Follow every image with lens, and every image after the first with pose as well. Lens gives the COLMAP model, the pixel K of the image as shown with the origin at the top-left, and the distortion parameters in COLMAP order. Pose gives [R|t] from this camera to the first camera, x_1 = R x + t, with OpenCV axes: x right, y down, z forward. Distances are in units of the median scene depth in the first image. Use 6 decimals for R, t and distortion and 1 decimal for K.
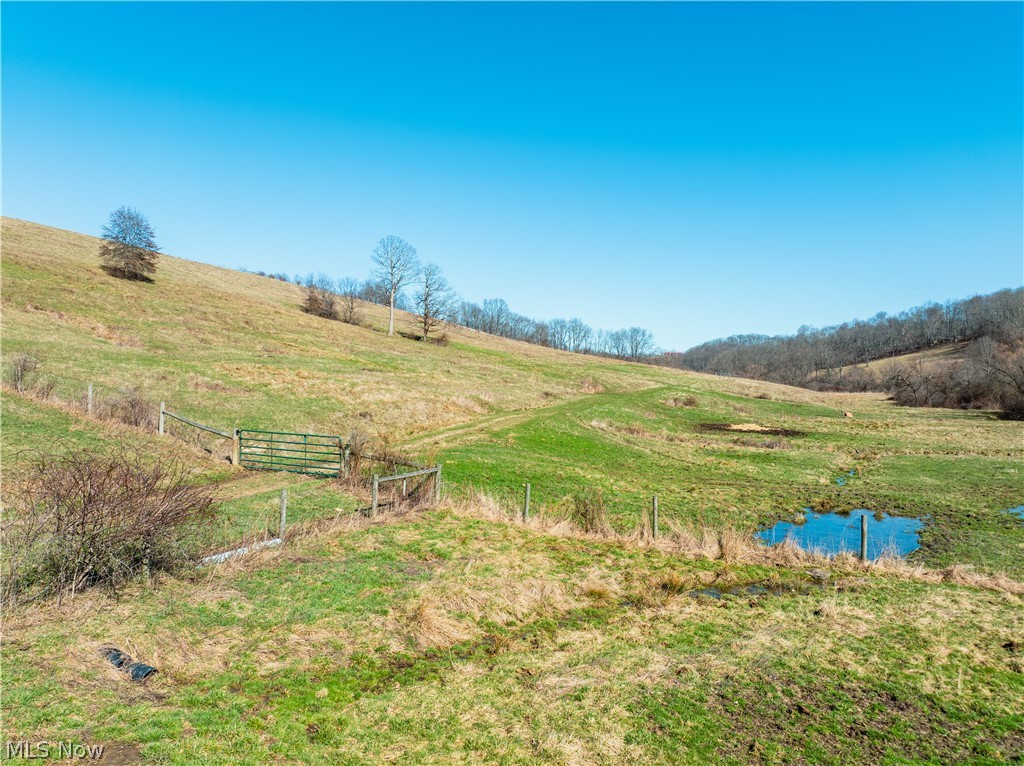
lens RADIAL K [[713.6, 0, 514.1], [0, 713.6, 384.4], [0, 0, 1]] dist [-0.054836, 0.024466]
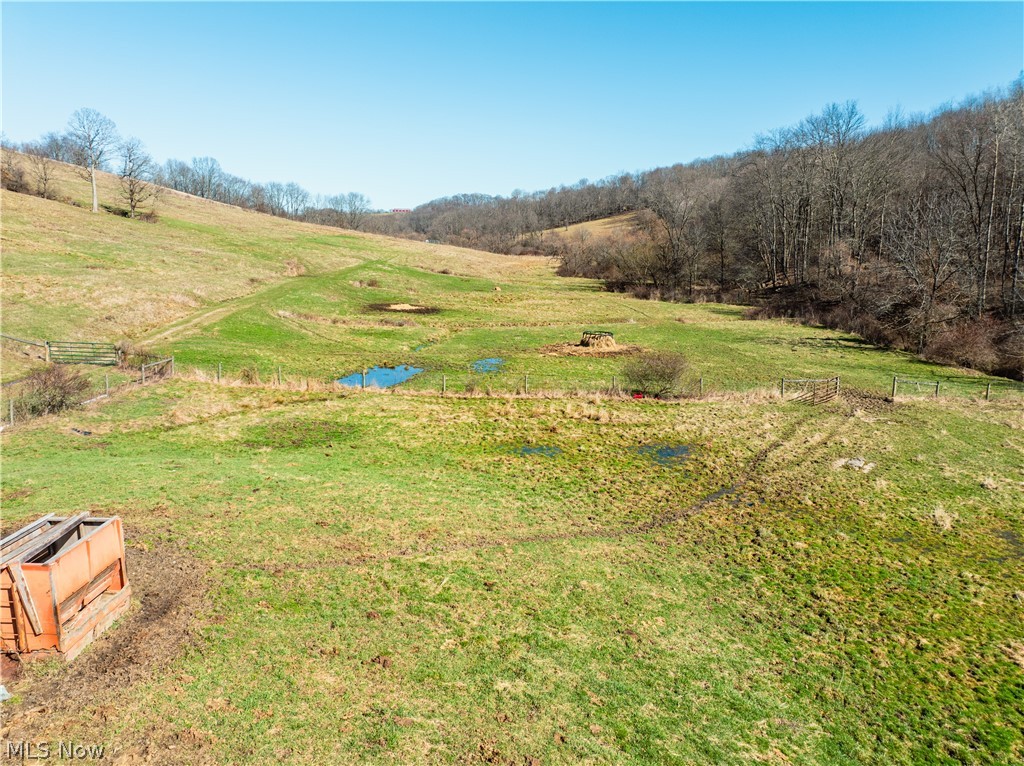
lens RADIAL K [[713.6, 0, 507.6], [0, 713.6, 373.4], [0, 0, 1]] dist [-0.054836, 0.024466]
pose [[0.934674, -0.062380, 0.349989, 0.017156], [-0.002592, 0.983263, 0.182174, -0.045040], [-0.355495, -0.171181, 0.918869, -0.258131]]
